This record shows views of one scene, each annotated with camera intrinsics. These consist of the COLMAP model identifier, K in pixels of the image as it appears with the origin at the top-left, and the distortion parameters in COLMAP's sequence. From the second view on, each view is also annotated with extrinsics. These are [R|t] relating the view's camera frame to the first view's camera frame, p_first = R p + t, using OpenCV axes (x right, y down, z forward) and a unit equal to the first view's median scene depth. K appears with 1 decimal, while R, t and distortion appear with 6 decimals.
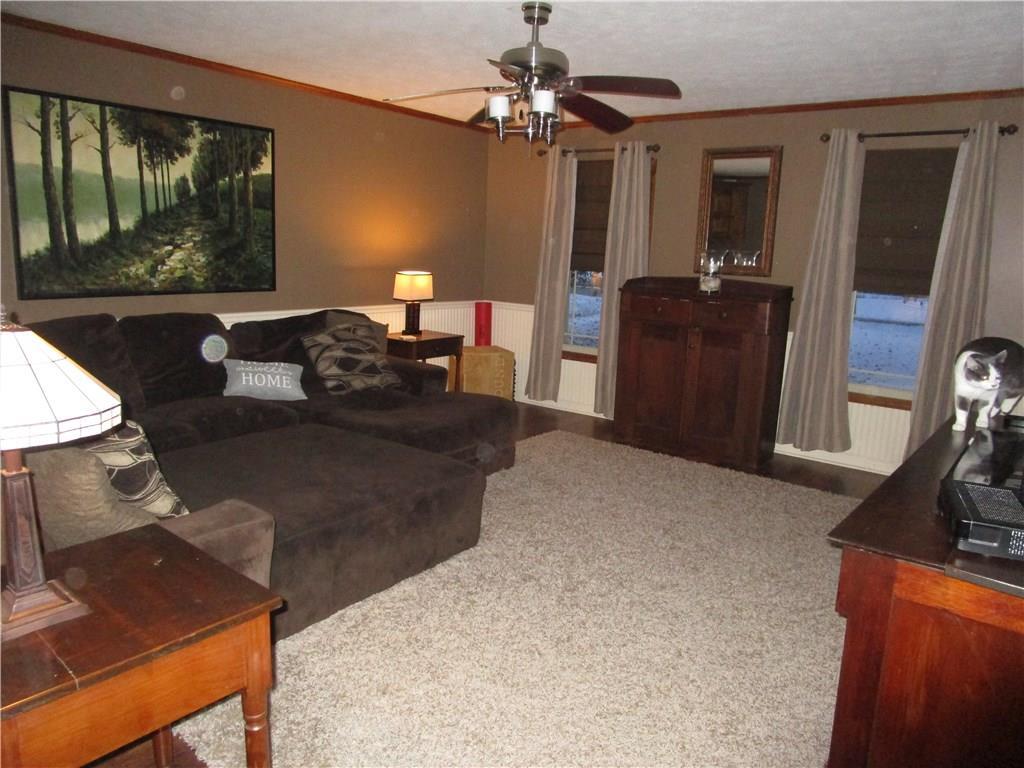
lens RADIAL K [[743.0, 0, 512.0], [0, 743.0, 384.0], [0, 0, 1]] dist [-0.006084, -0.006691]
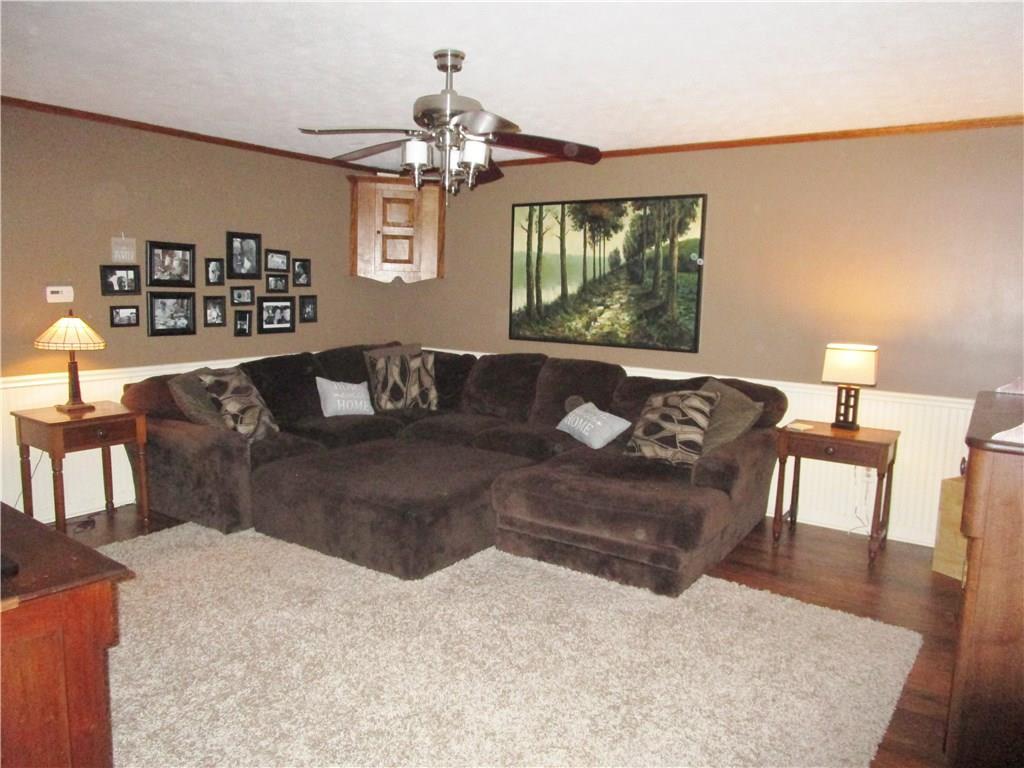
lens RADIAL K [[743.0, 0, 512.0], [0, 743.0, 384.0], [0, 0, 1]] dist [-0.006084, -0.006691]
pose [[0.029204, 0.077779, -0.996543, 0.754005], [-0.221978, 0.972579, 0.069403, -0.112470], [0.974614, 0.219183, 0.045668, 0.816308]]
